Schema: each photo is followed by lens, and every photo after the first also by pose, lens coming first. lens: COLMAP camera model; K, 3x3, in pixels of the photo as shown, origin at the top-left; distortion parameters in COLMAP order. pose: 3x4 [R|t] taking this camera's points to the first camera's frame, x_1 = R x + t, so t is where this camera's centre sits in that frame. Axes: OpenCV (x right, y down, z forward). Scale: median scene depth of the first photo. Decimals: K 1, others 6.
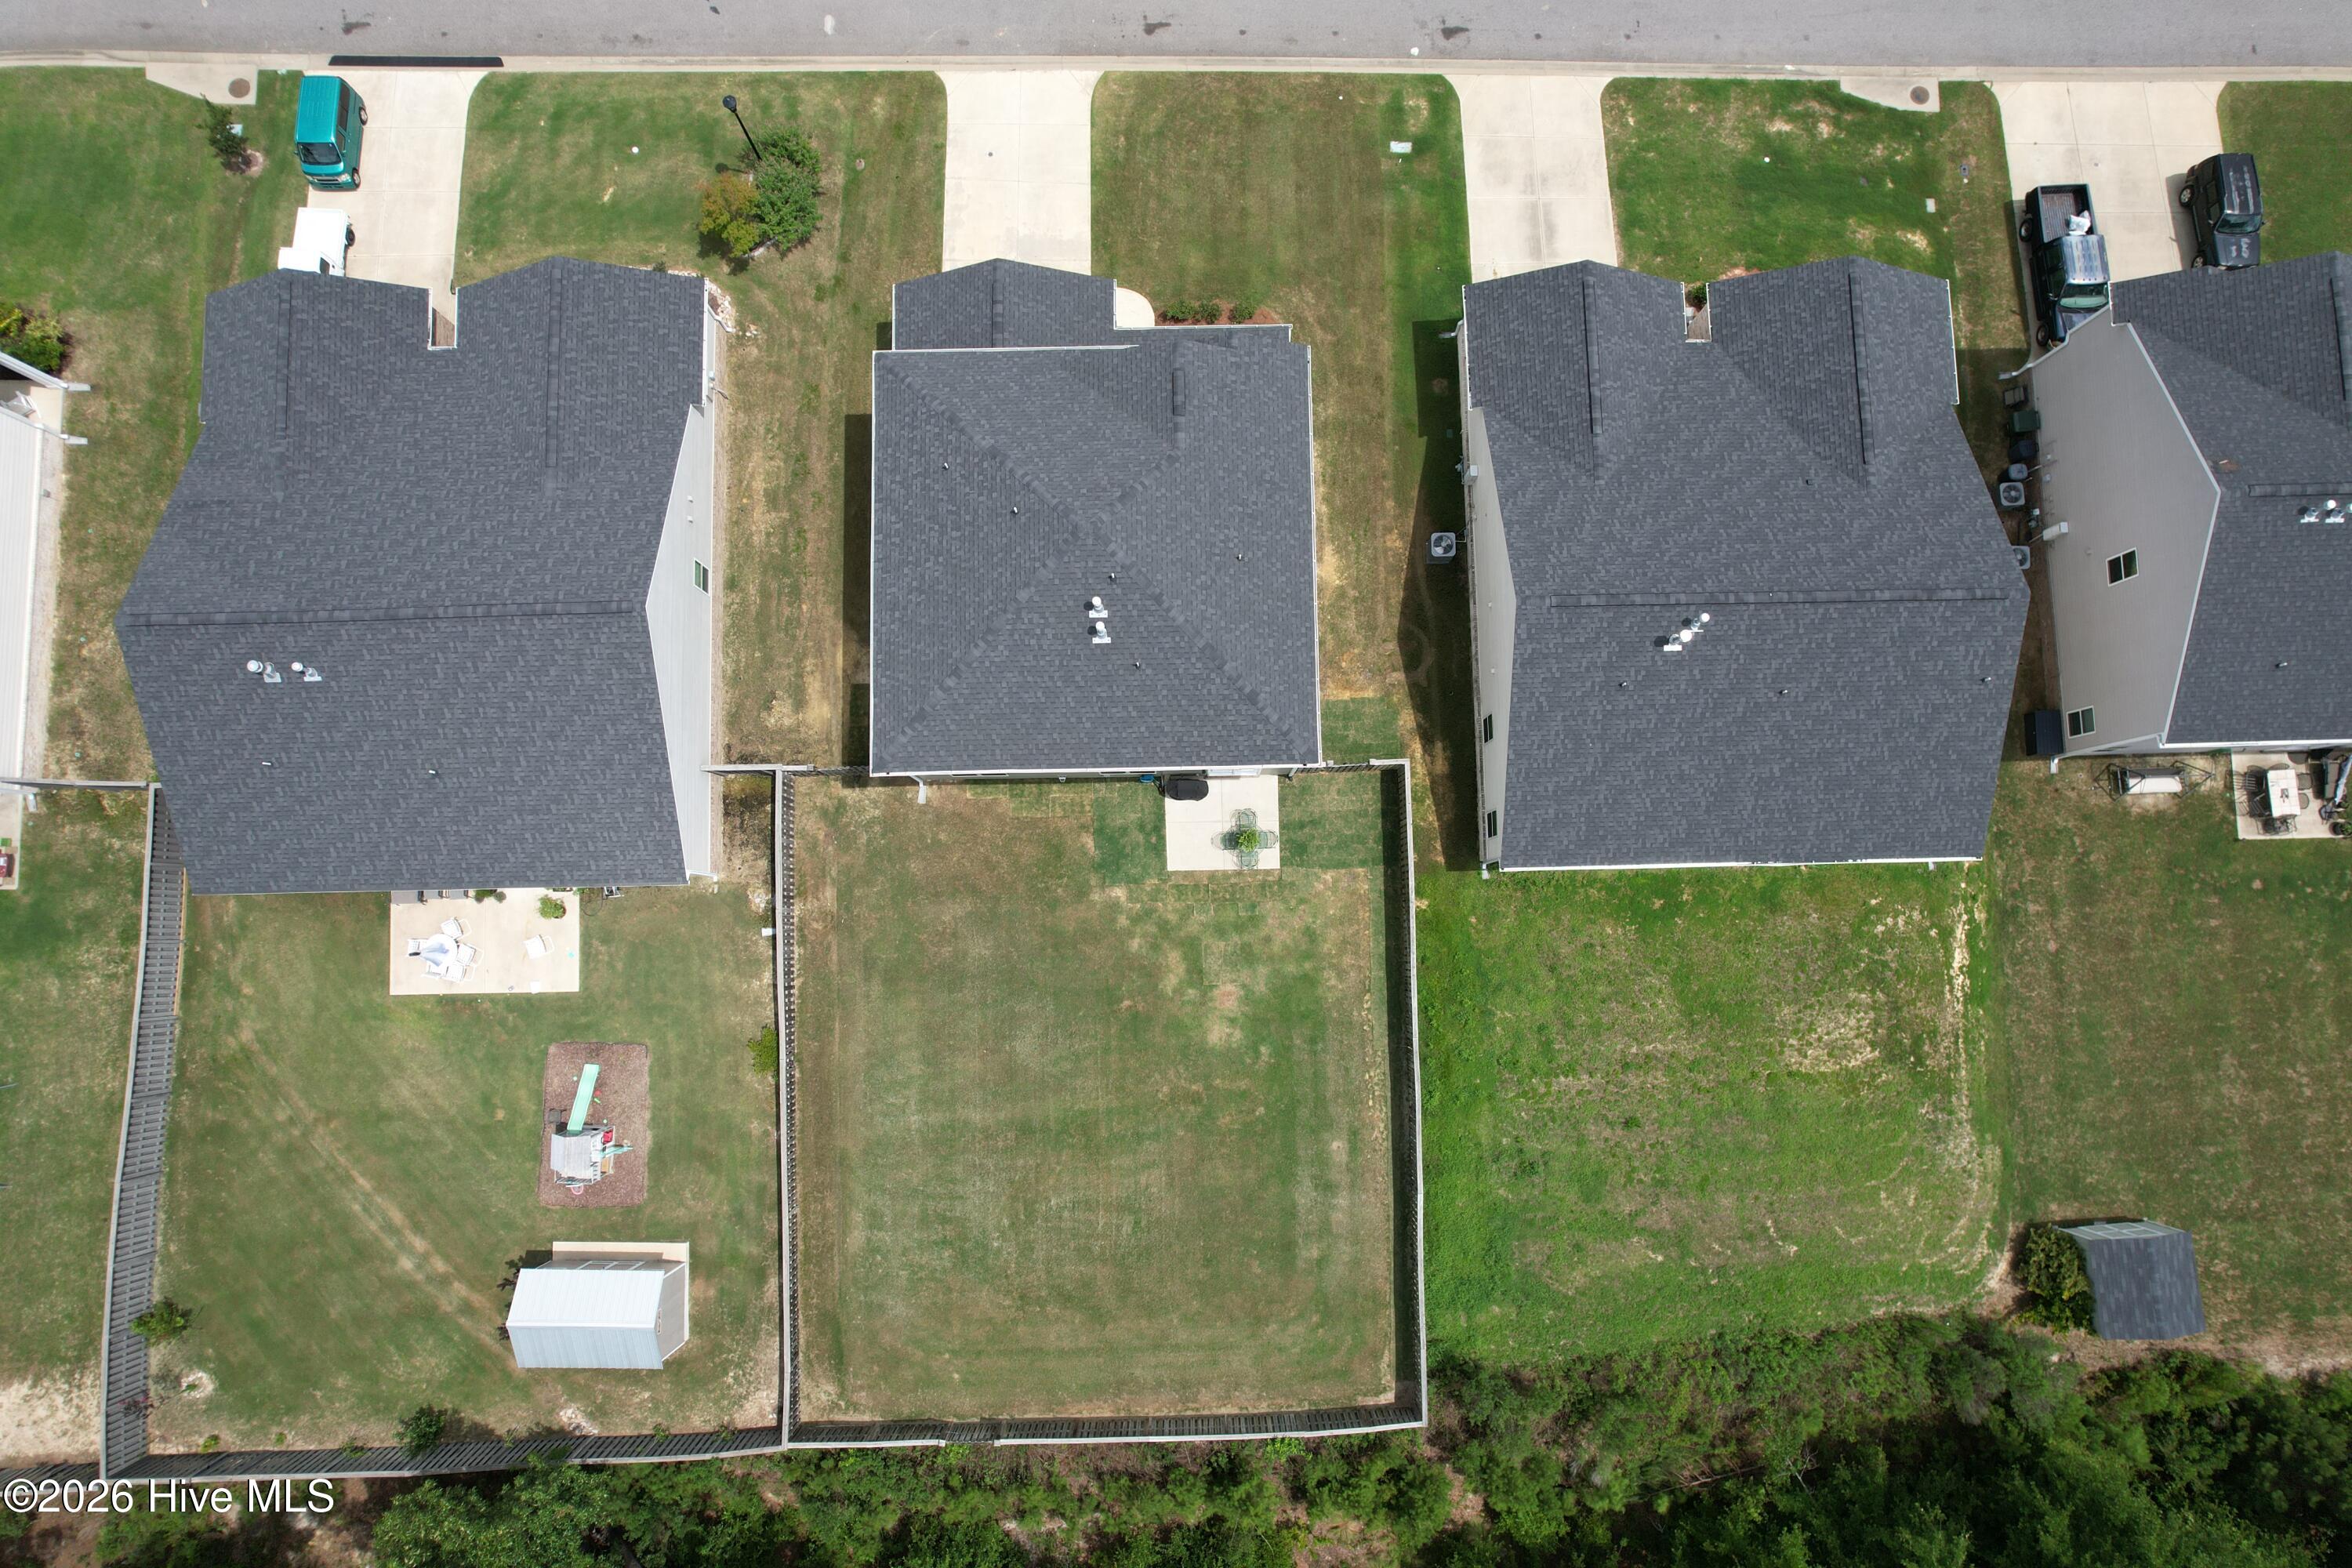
lens RADIAL K [[1507.4, 0, 1180.0], [0, 1507.4, 790.4], [0, 0, 1]] dist [-0.082979, 0.076946]
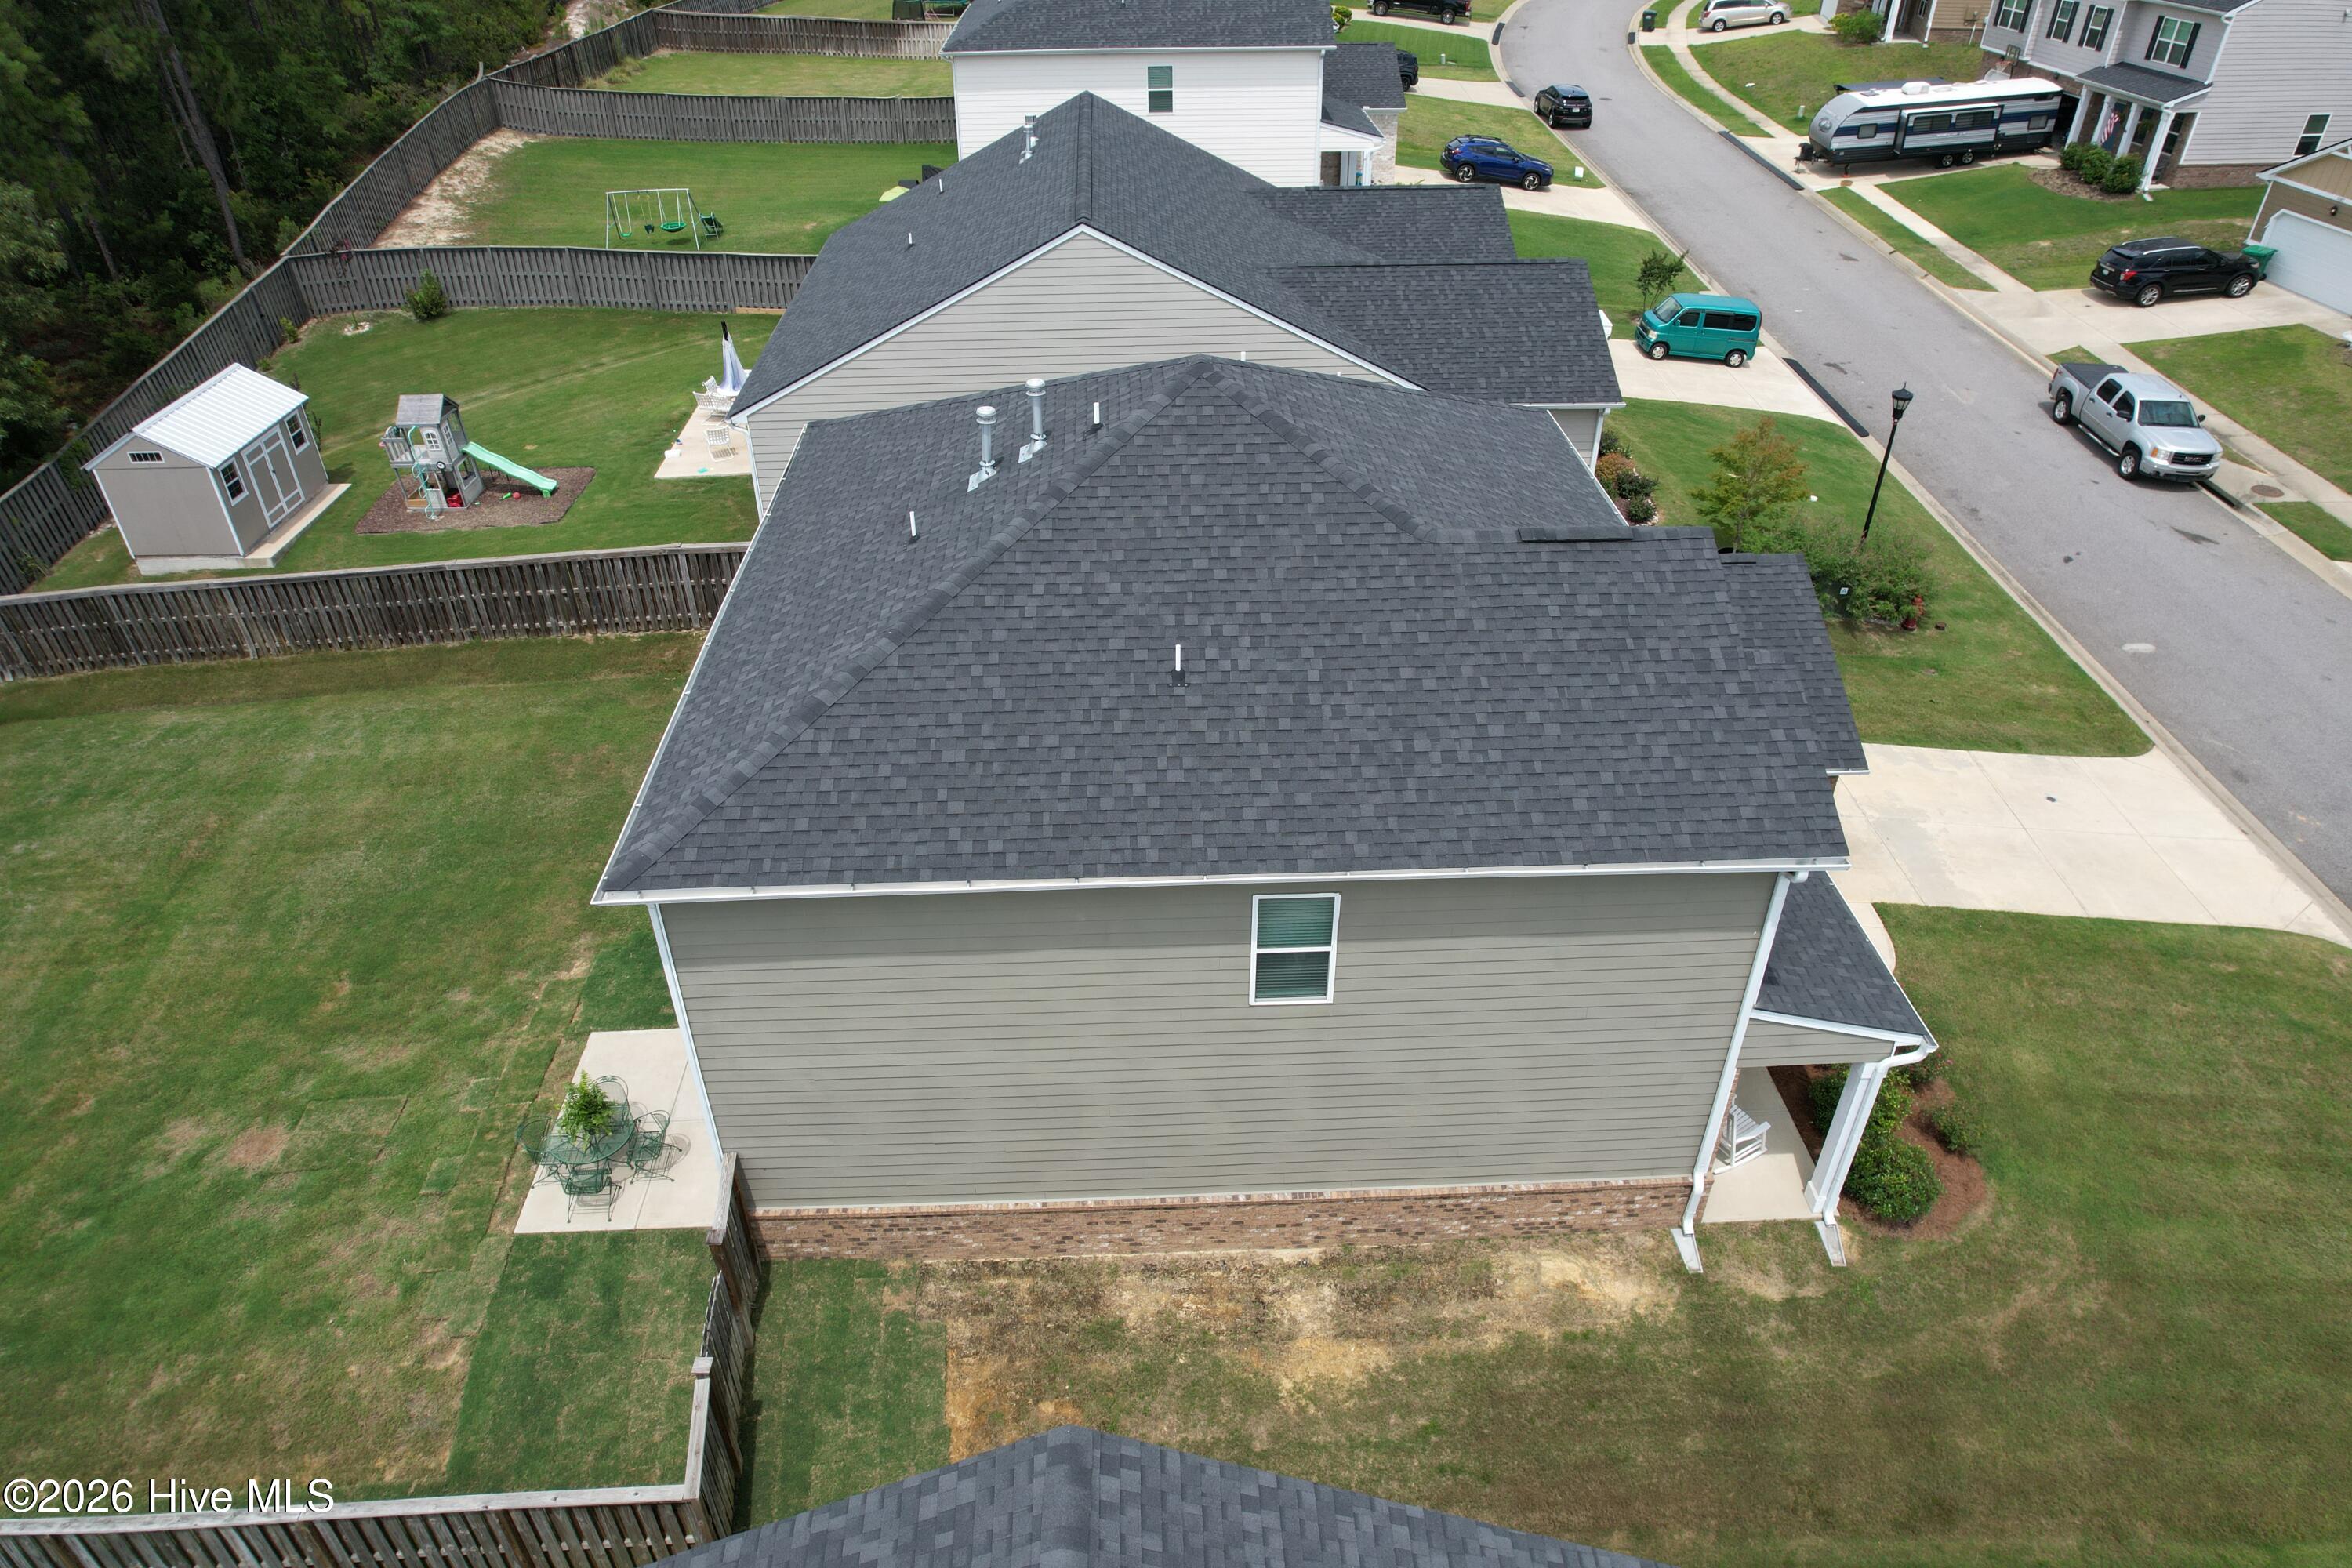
lens RADIAL K [[1507.4, 0, 1180.7], [0, 1507.4, 791.1], [0, 0, 1]] dist [-0.082979, 0.076946]
pose [[0.025473, 0.567839, -0.822745, 0.321162], [-0.994397, 0.098855, 0.037440, -0.145394], [0.102592, 0.817182, 0.567176, 0.708887]]
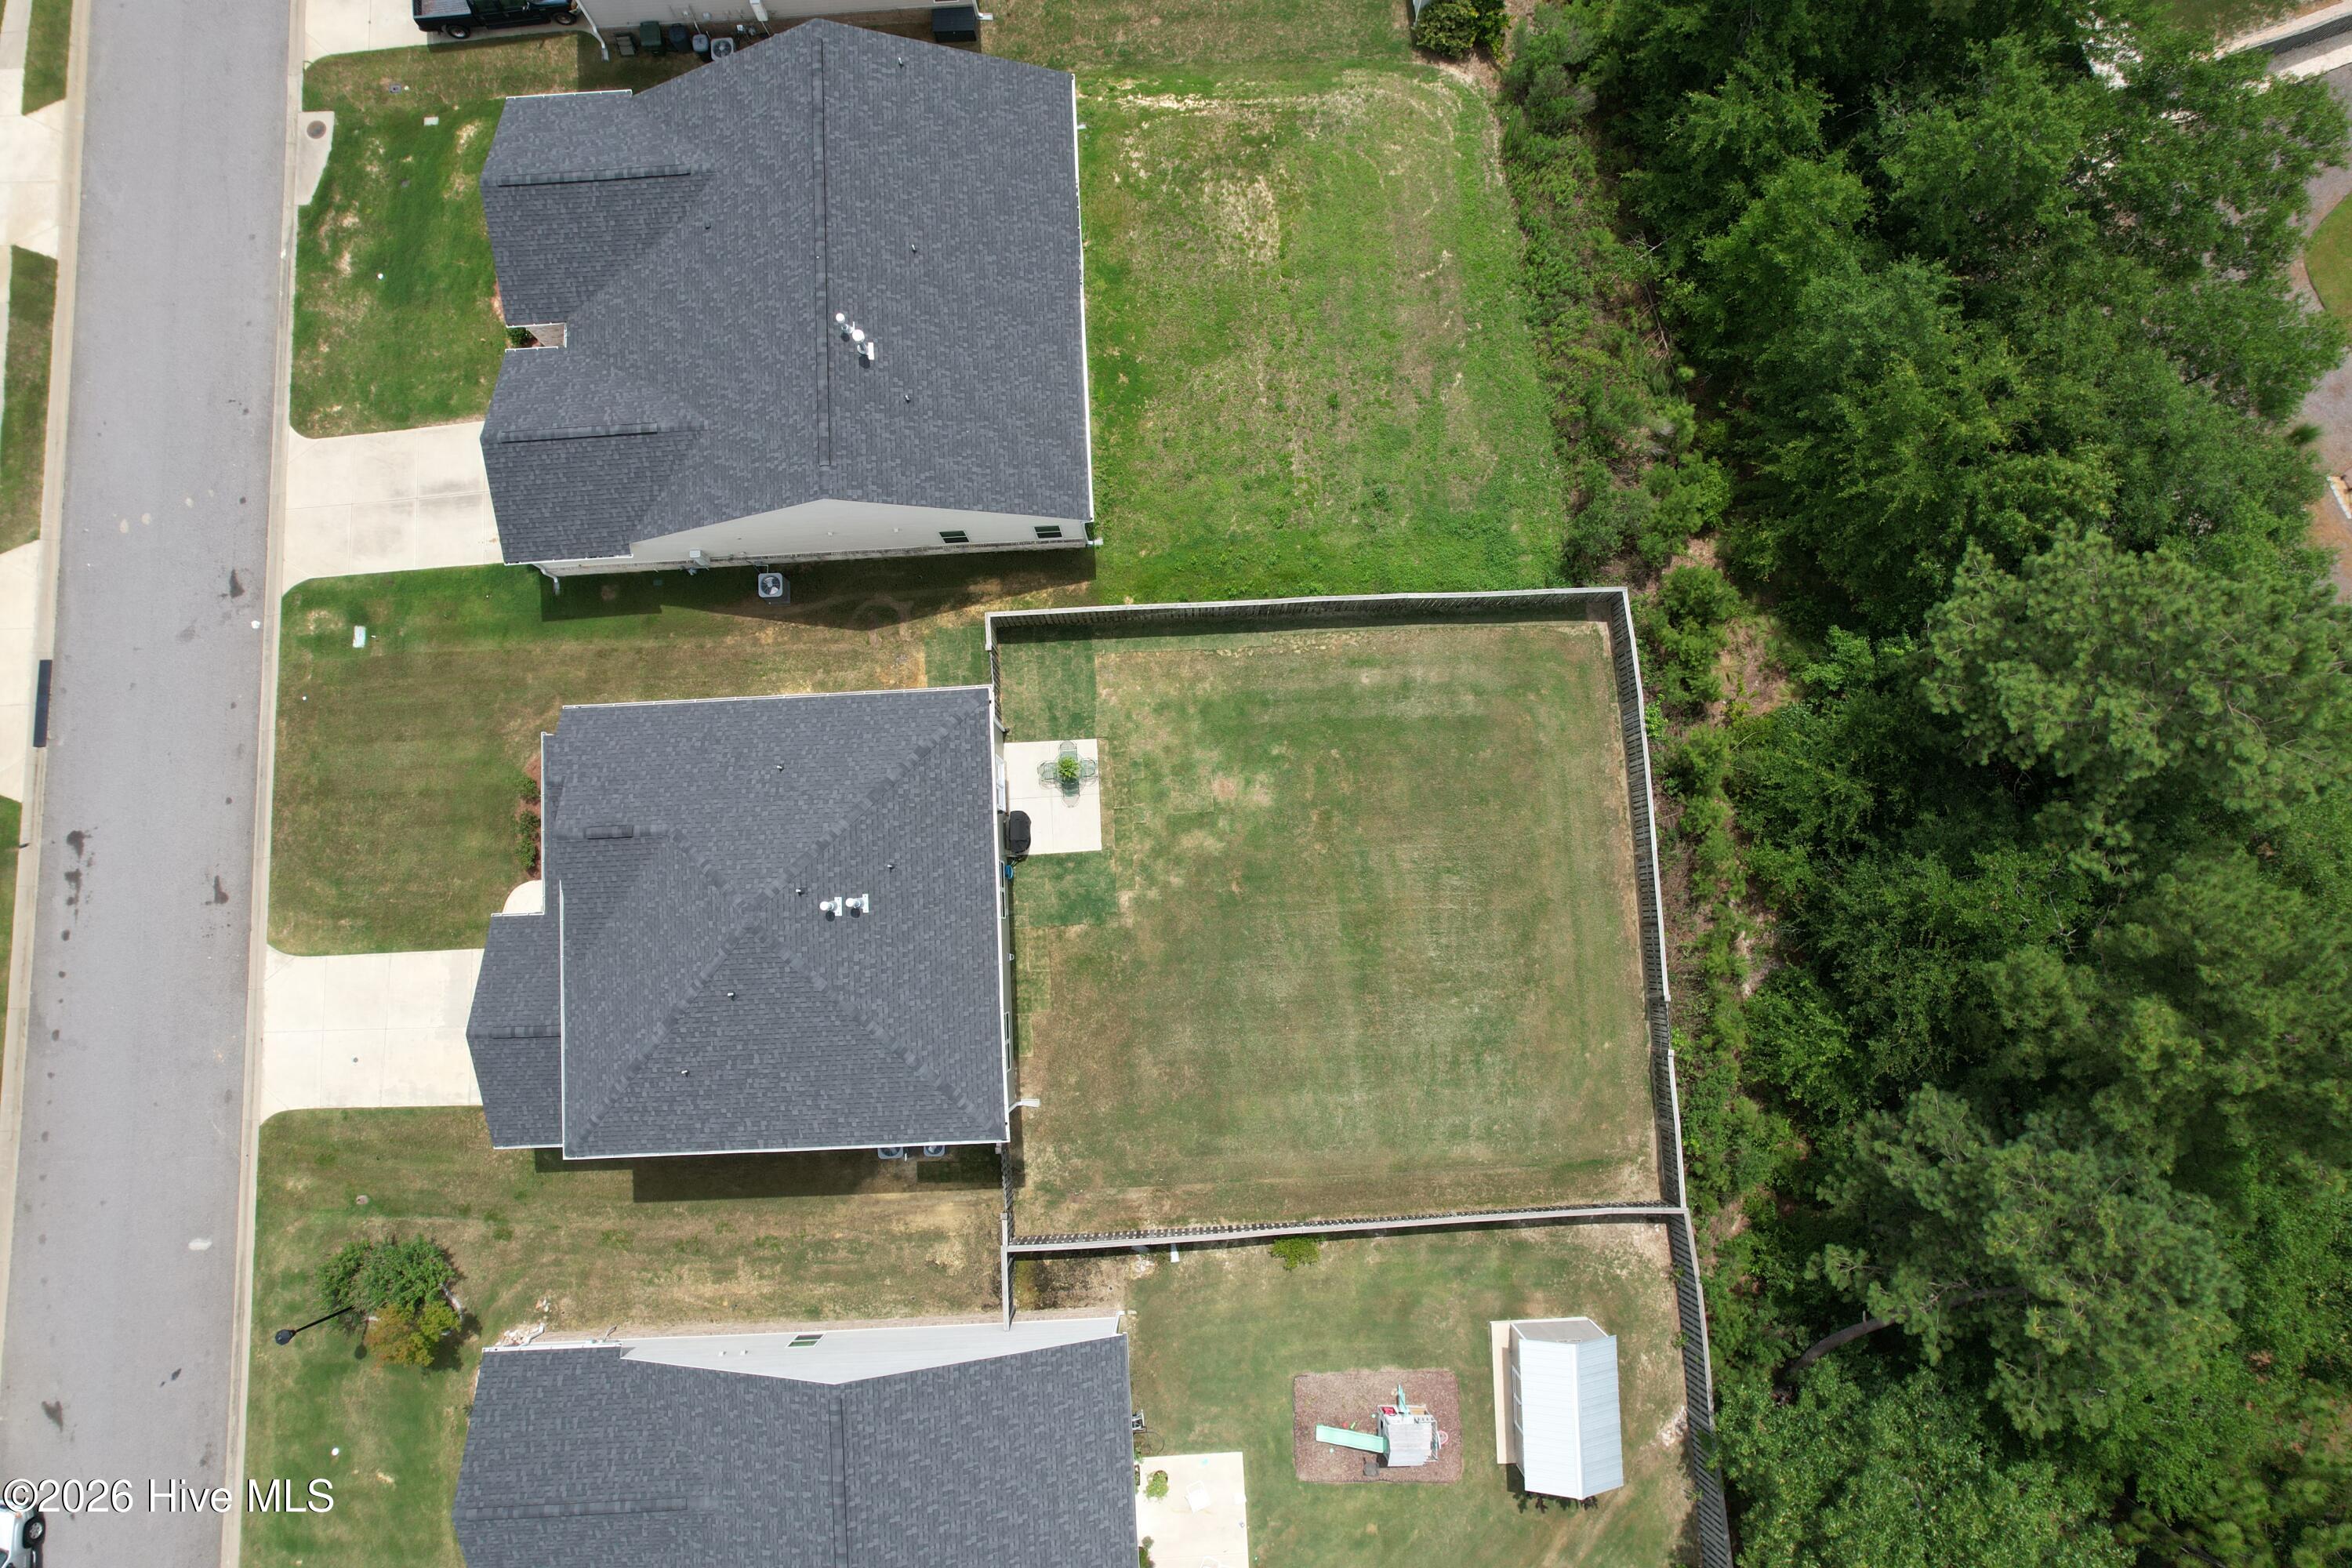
lens RADIAL K [[1507.4, 0, 1179.7], [0, 1507.4, 791.2], [0, 0, 1]] dist [-0.082979, 0.076946]
pose [[-0.029330, -0.994166, 0.103795, -0.074653], [0.995518, -0.019713, 0.092495, 0.013314], [-0.089909, 0.106043, 0.990288, 0.000690]]
